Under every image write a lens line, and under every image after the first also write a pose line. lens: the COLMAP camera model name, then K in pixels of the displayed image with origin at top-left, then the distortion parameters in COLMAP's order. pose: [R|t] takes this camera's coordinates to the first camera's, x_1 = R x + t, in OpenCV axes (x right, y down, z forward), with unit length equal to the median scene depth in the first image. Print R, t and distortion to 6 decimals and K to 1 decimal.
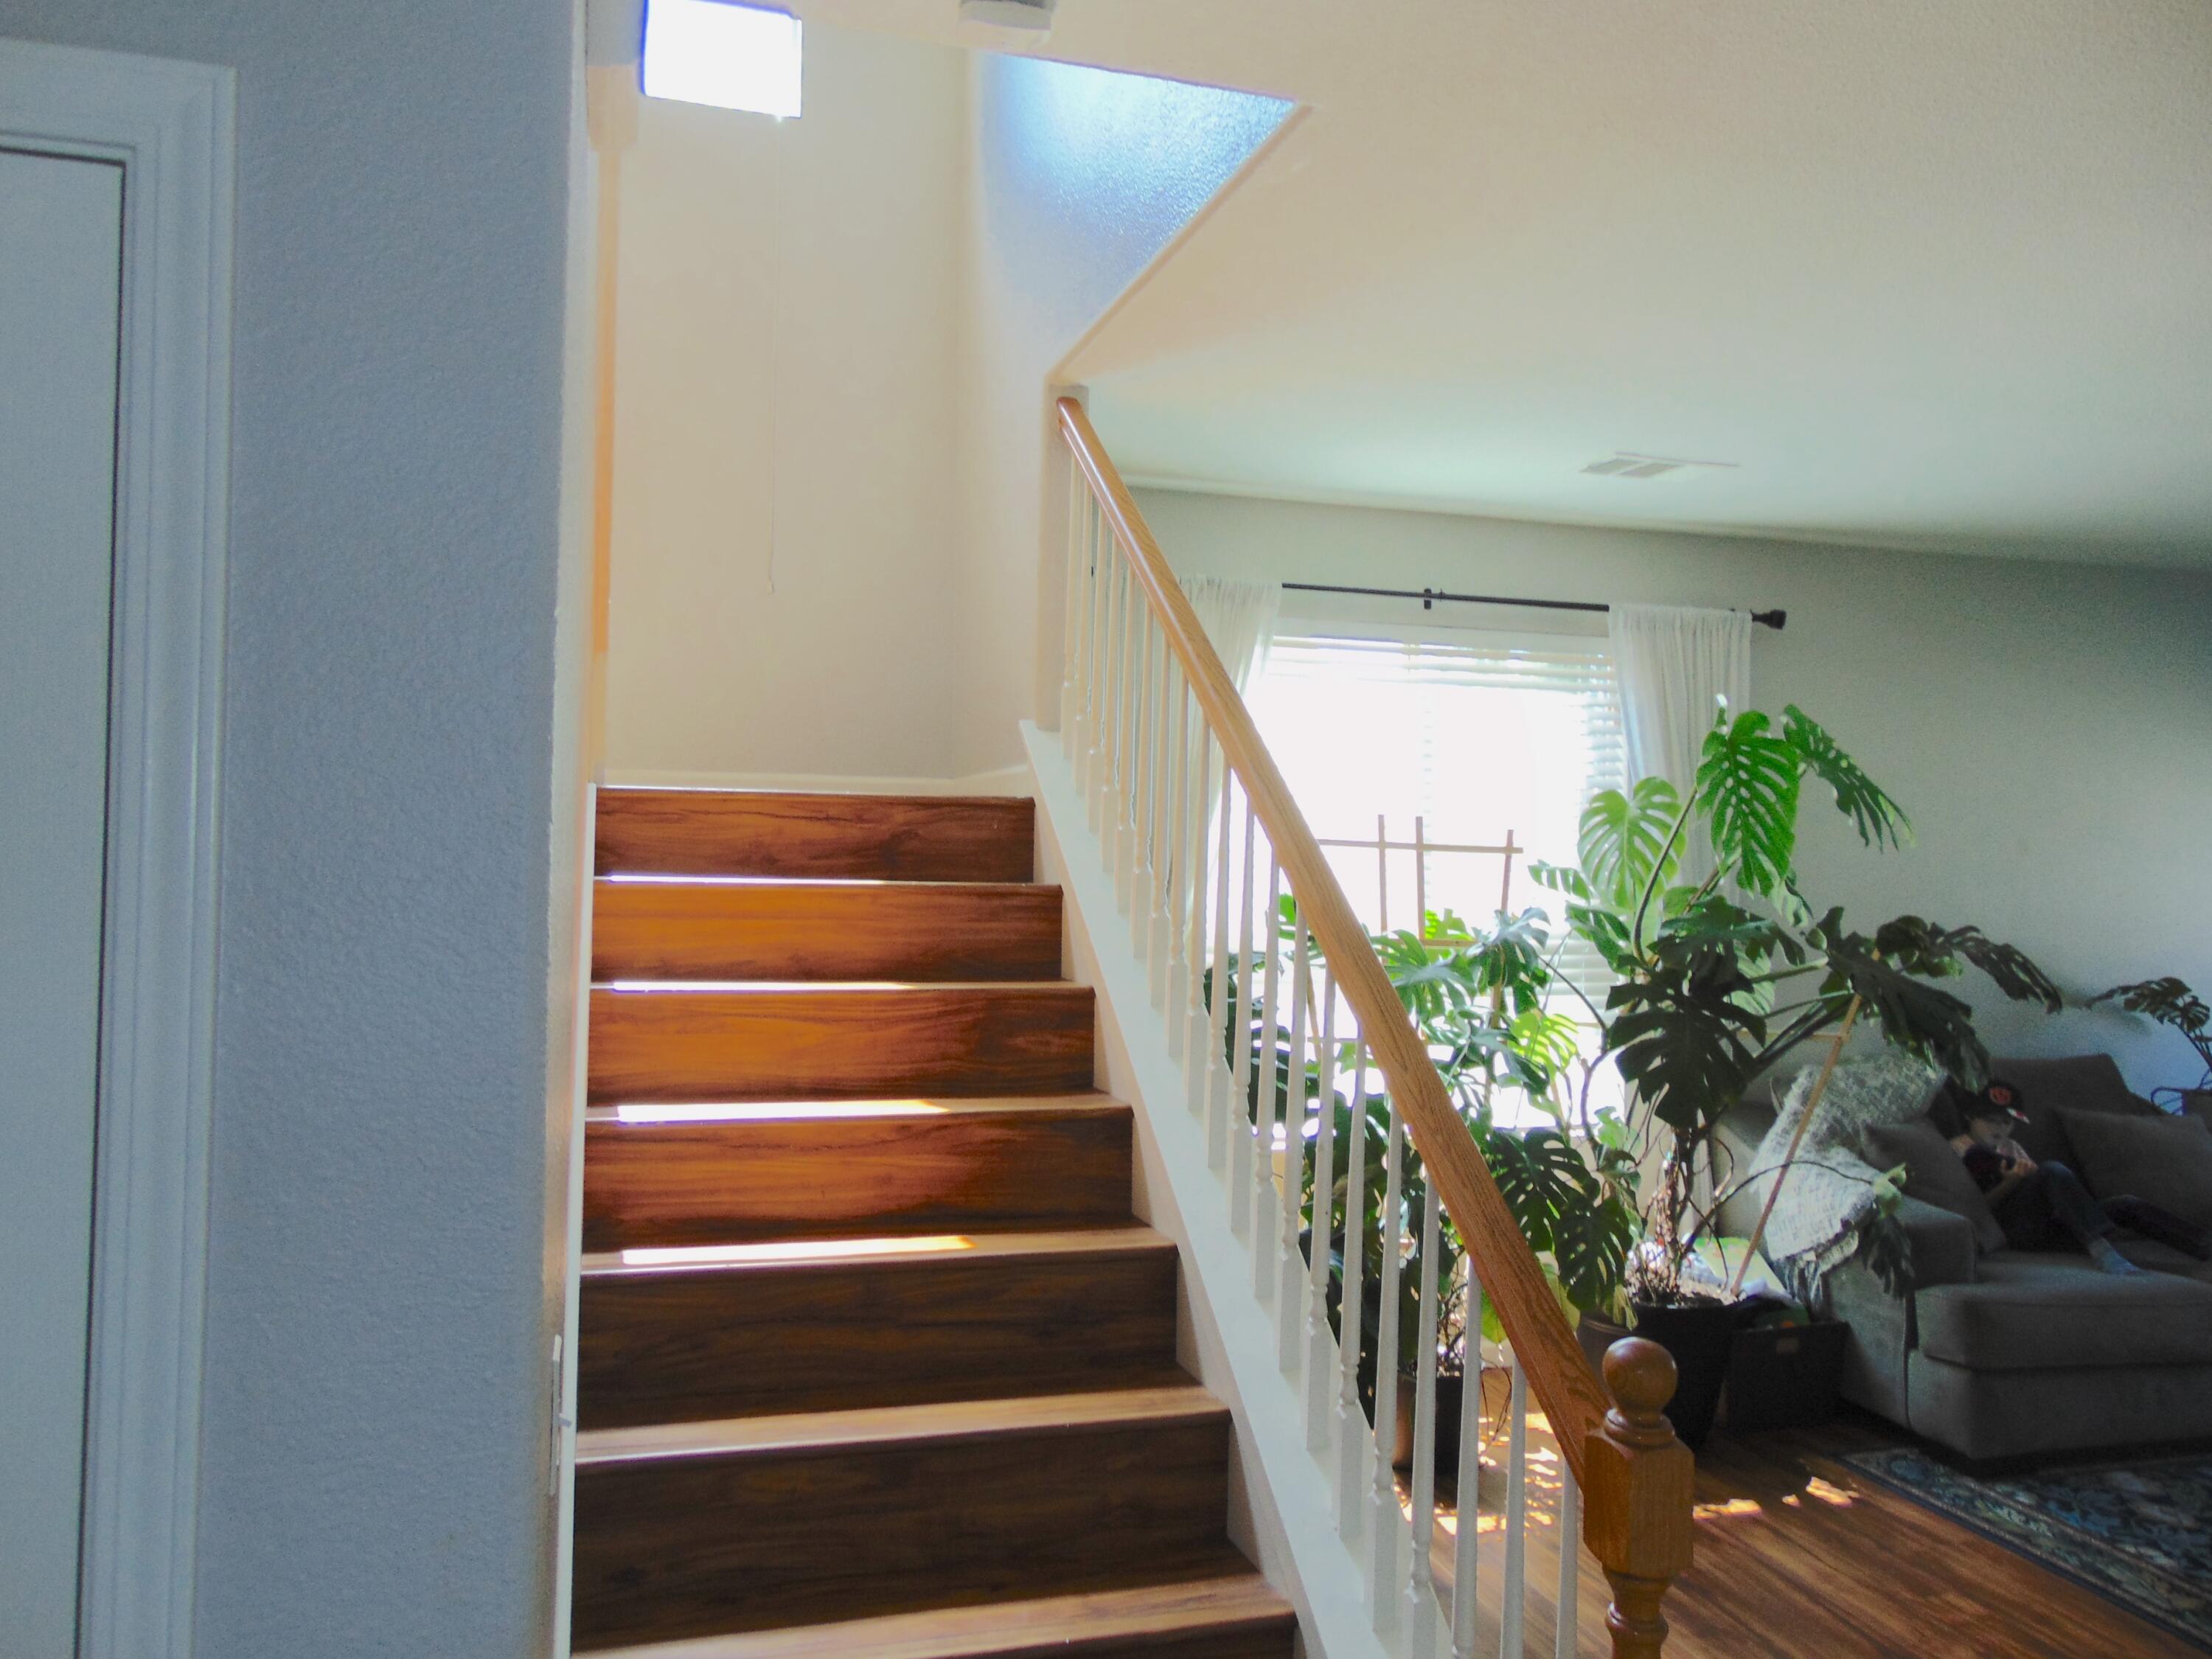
lens RADIAL K [[1652.5, 0, 1092.7], [0, 1652.5, 836.5], [0, 0, 1]] dist [-0.032614, 0.075324]
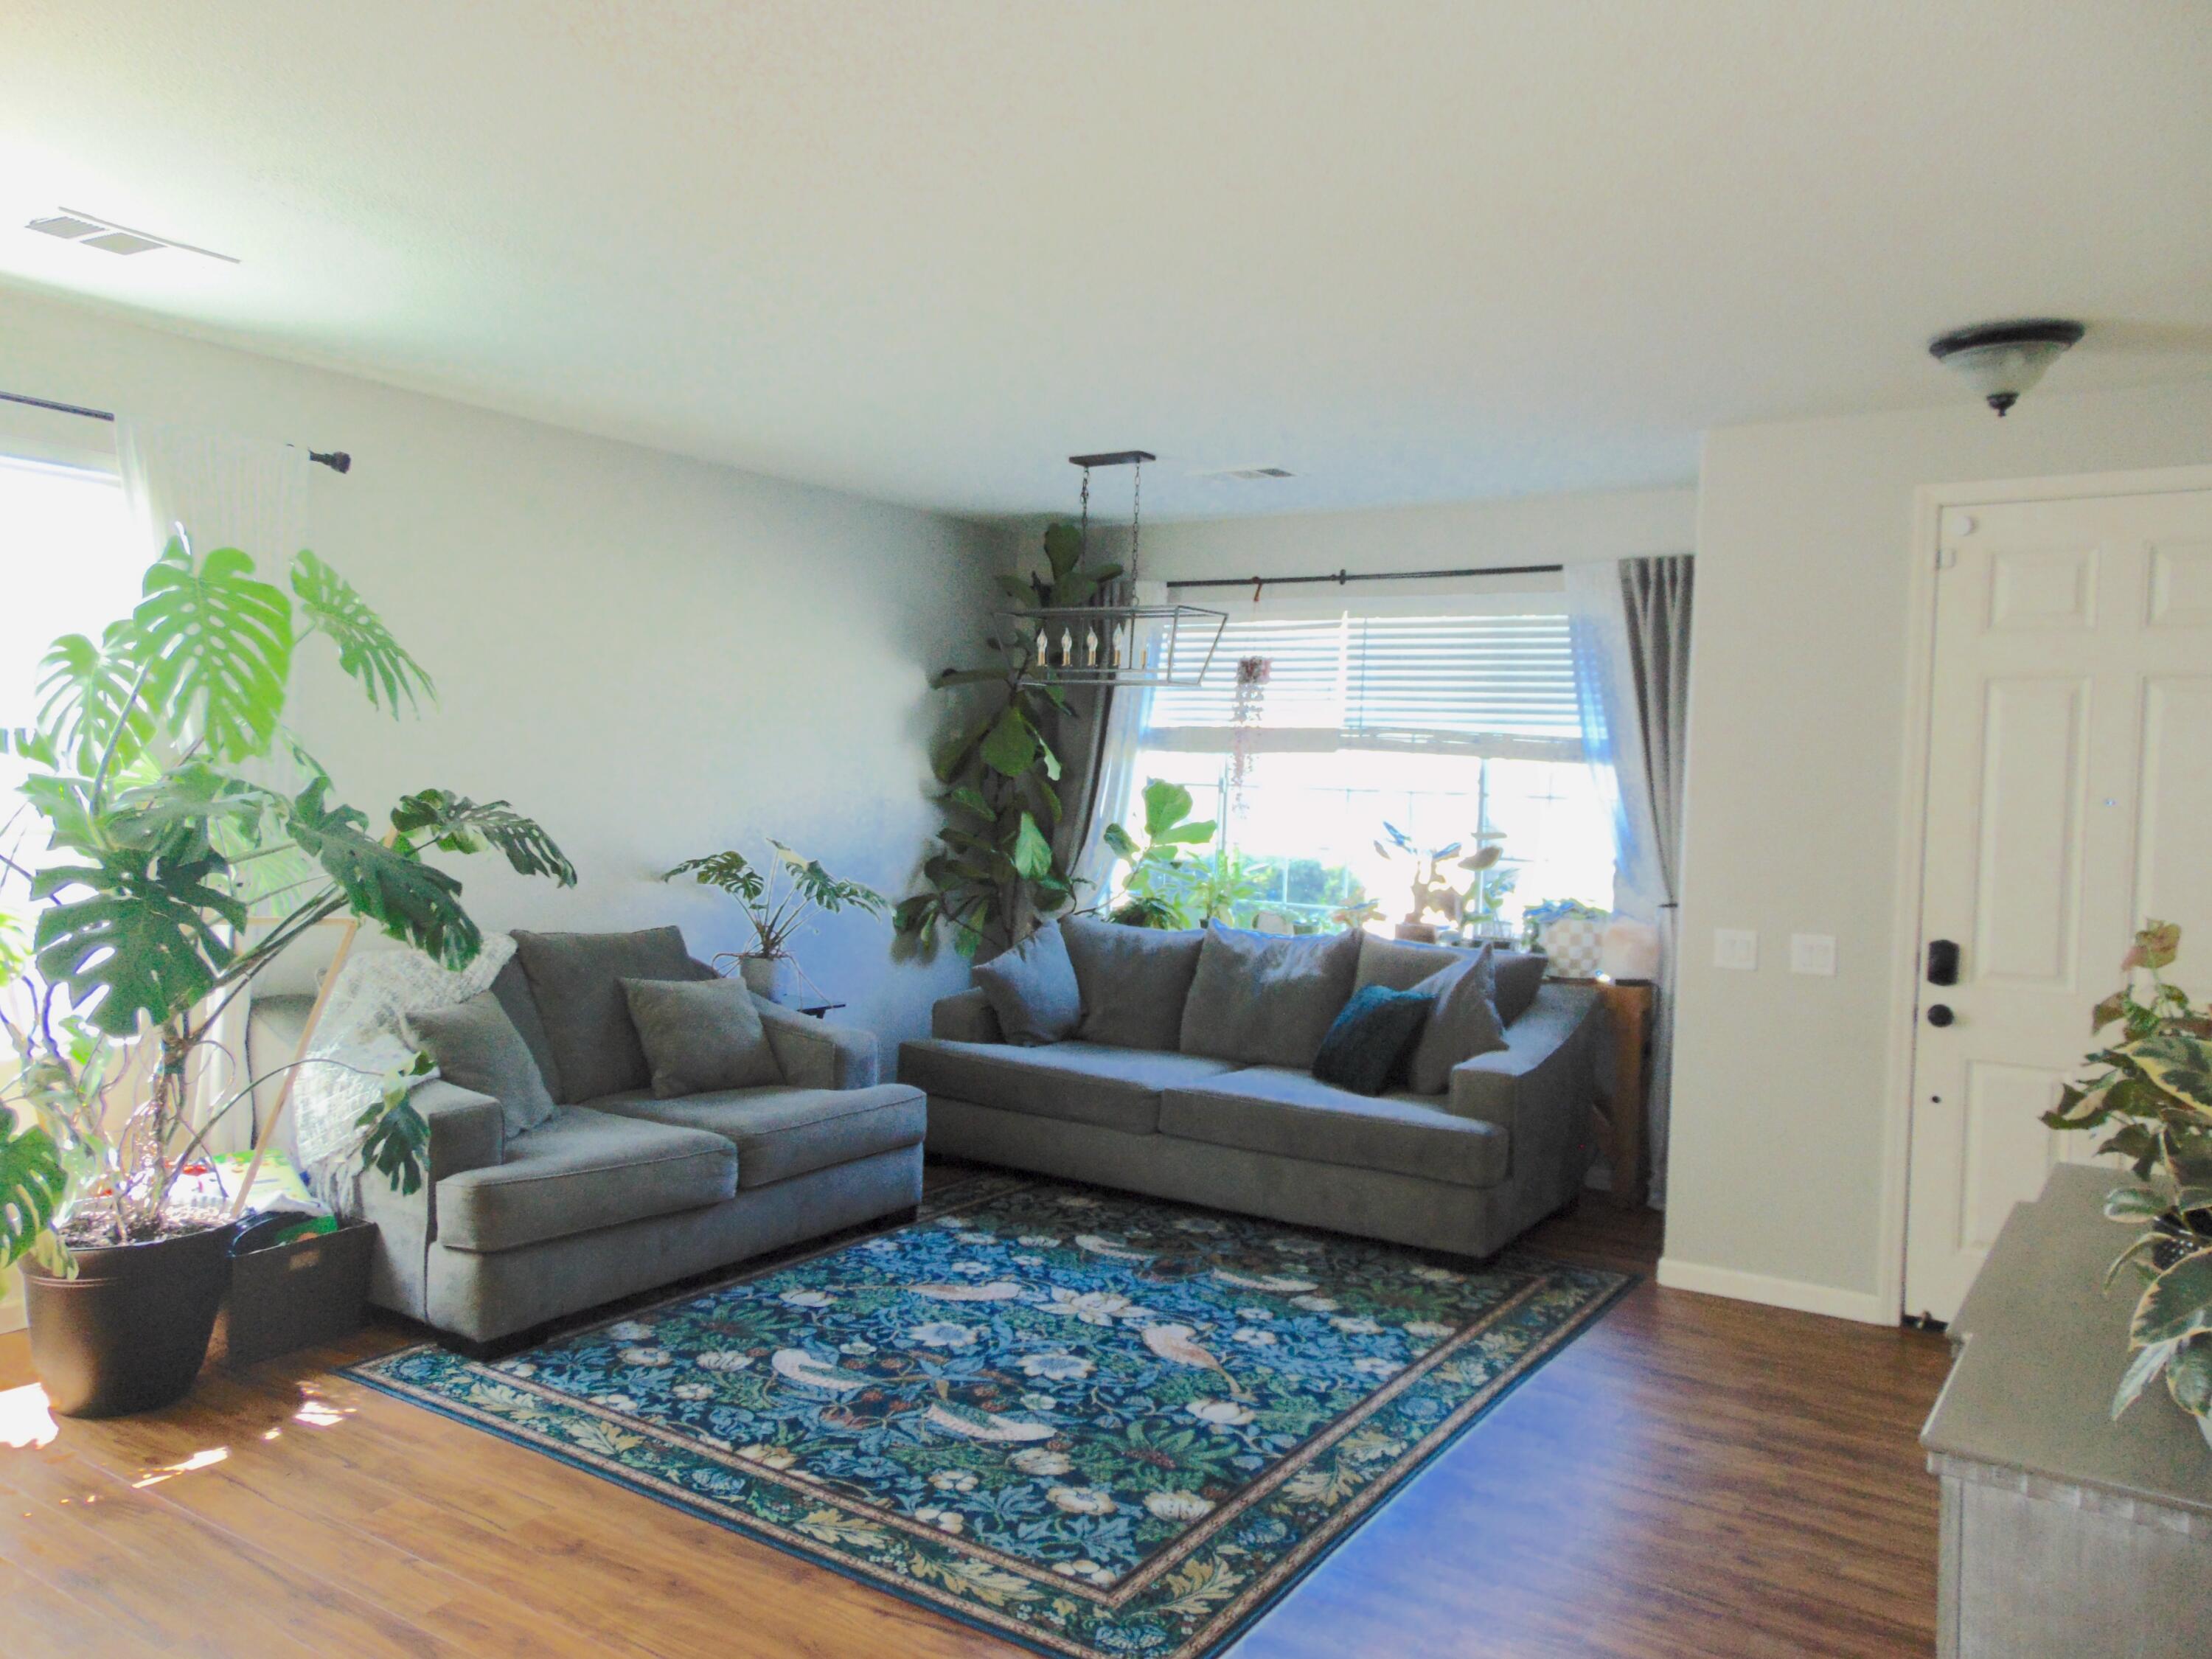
lens RADIAL K [[1652.5, 0, 1103.0], [0, 1652.5, 827.1], [0, 0, 1]] dist [-0.032614, 0.075324]
pose [[0.756135, -0.006130, 0.654387, 0.174589], [-0.035305, 0.998118, 0.050144, 0.009692], [-0.653463, -0.061019, 0.754495, 0.041488]]
